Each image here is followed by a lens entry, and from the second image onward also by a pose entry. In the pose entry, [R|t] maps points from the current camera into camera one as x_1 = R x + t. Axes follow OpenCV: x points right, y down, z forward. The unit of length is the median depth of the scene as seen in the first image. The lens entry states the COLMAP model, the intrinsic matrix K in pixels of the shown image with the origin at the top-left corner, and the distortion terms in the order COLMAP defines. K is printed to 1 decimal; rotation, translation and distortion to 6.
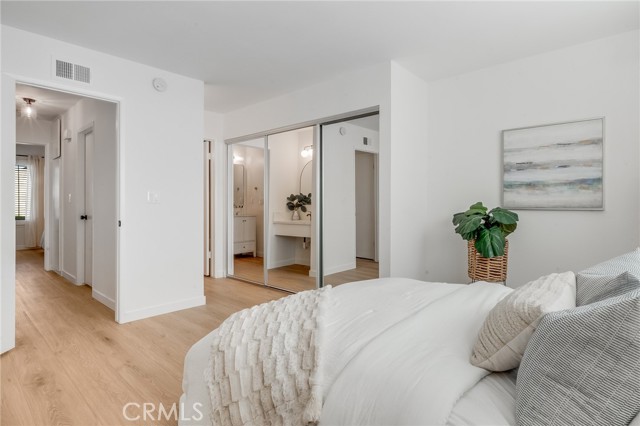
lens RADIAL K [[336.6, 0, 319.5], [0, 336.6, 208.2], [0, 0, 1]] dist [-0.003566, -0.001375]
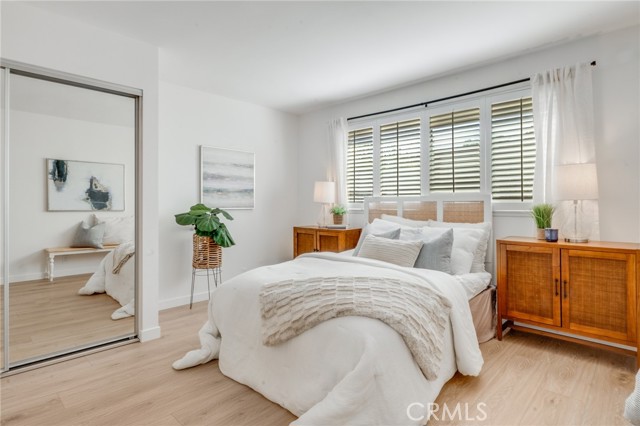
lens RADIAL K [[335.1, 0, 320.4], [0, 335.1, 205.8], [0, 0, 1]] dist [-0.005274, -0.000599]
pose [[0.034094, -0.003179, 0.999414, -0.727651], [0.011315, 0.999932, 0.002795, -0.009583], [-0.999355, 0.011213, 0.034127, 0.576210]]
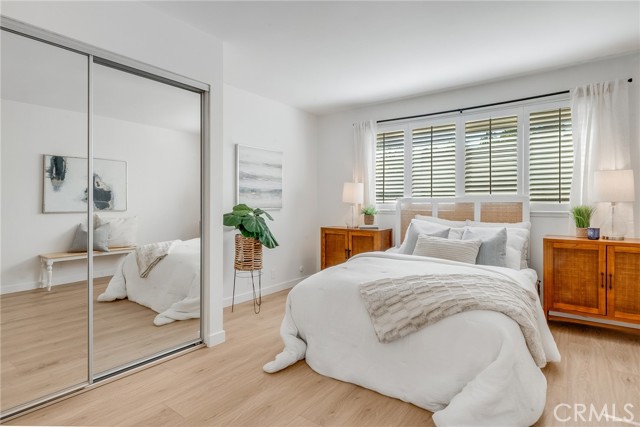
lens RADIAL K [[336.6, 0, 319.5], [0, 336.6, 208.7], [0, 0, 1]] dist [-0.003566, -0.001375]
pose [[-0.084437, -0.009323, 0.996385, -0.737180], [0.007993, 0.999918, 0.010033, -0.011900], [-0.996397, 0.008811, -0.084356, 0.891562]]
